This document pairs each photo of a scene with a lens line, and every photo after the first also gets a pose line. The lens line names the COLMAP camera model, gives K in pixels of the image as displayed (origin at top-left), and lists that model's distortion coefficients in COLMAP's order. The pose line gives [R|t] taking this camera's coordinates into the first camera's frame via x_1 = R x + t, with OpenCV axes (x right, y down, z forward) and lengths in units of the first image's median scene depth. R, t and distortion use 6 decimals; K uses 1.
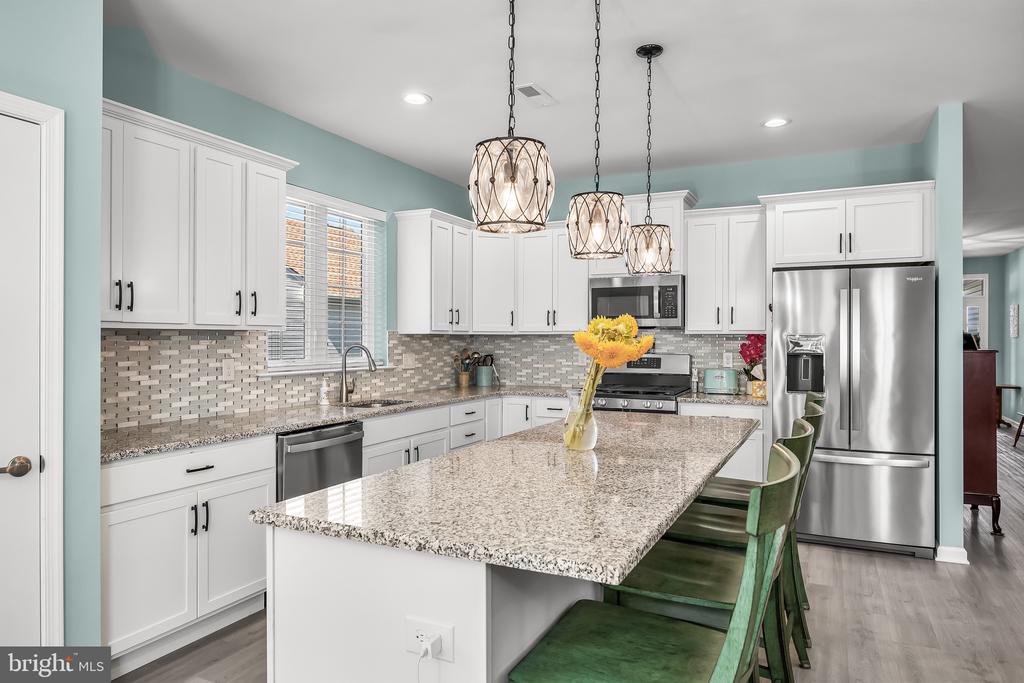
lens RADIAL K [[655.4, 0, 512.0], [0, 655.4, 341.5], [0, 0, 1]] dist [0.005477, 0.000535]
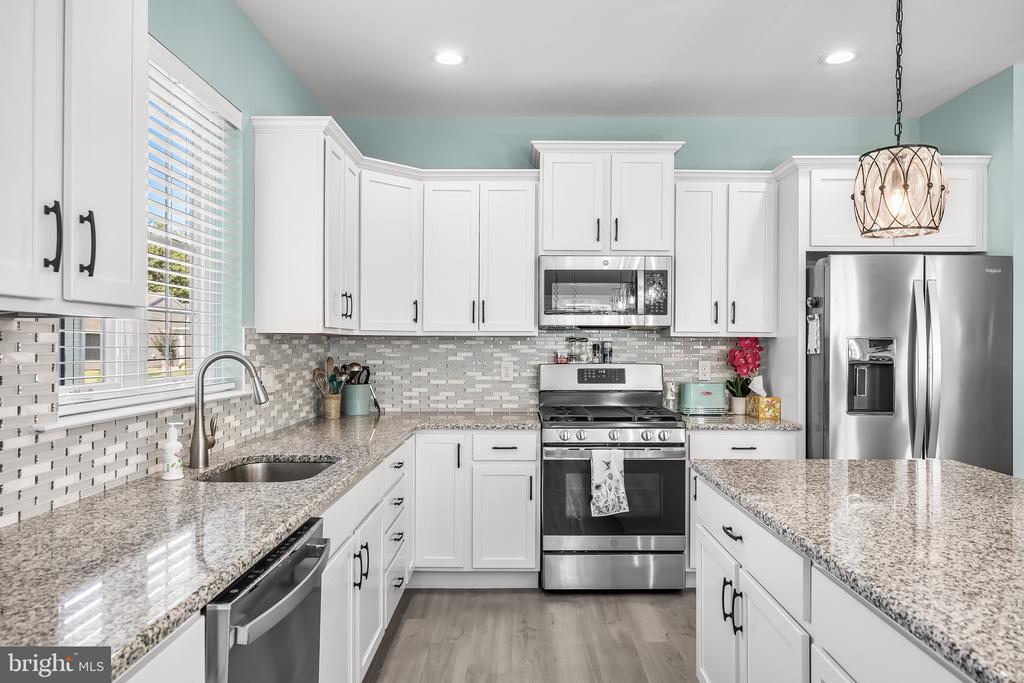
lens RADIAL K [[692.7, 0, 512.0], [0, 692.7, 341.5], [0, 0, 1]] dist [0.003110, 0.000420]
pose [[0.903916, 0.003742, 0.427694, -0.232583], [-0.000342, 0.999968, -0.008025, 0.000621], [-0.427710, 0.007108, 0.903888, 0.367420]]
